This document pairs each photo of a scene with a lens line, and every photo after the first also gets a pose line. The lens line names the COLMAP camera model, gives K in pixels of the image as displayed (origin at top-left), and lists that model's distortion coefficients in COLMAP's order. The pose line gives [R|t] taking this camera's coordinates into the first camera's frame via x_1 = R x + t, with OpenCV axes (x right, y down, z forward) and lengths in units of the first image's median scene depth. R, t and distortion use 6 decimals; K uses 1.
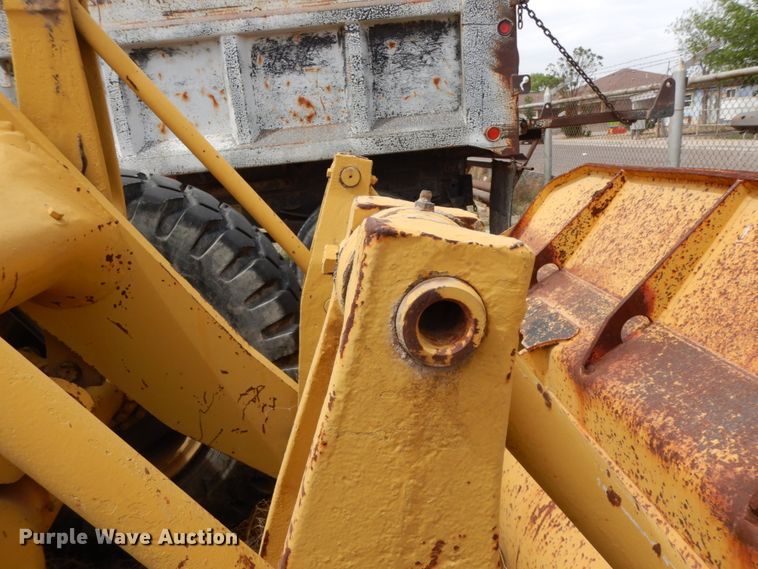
lens RADIAL K [[545.3, 0, 379.0], [0, 545.3, 284.5], [0, 0, 1]] dist [-0.004656, -0.003514]
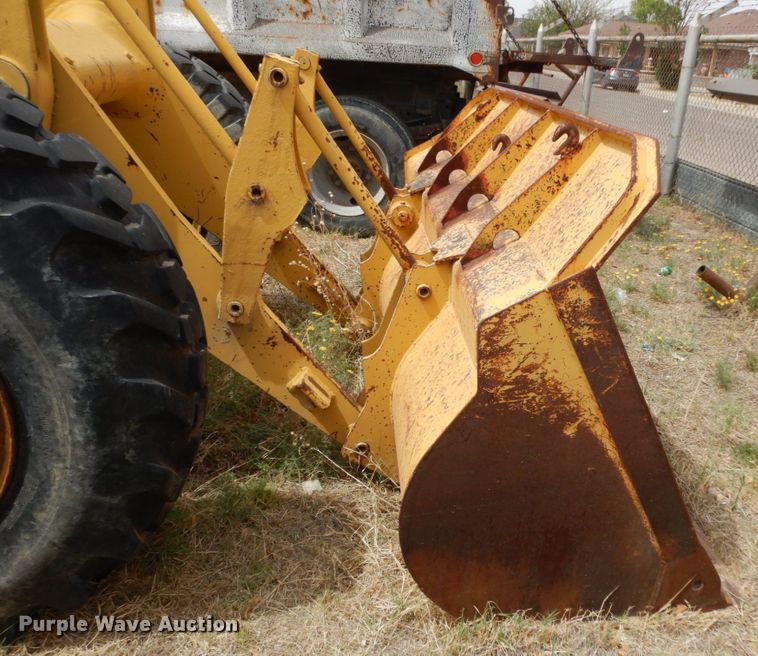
lens RADIAL K [[683.6, 0, 481.2], [0, 683.6, 357.2], [0, 0, 1]] dist [-0.007320, -0.001476]
pose [[0.985290, 0.107946, 0.132485, 0.104137], [-0.127103, 0.981103, 0.145881, 0.107393], [-0.114234, -0.160574, 0.980391, -0.431767]]
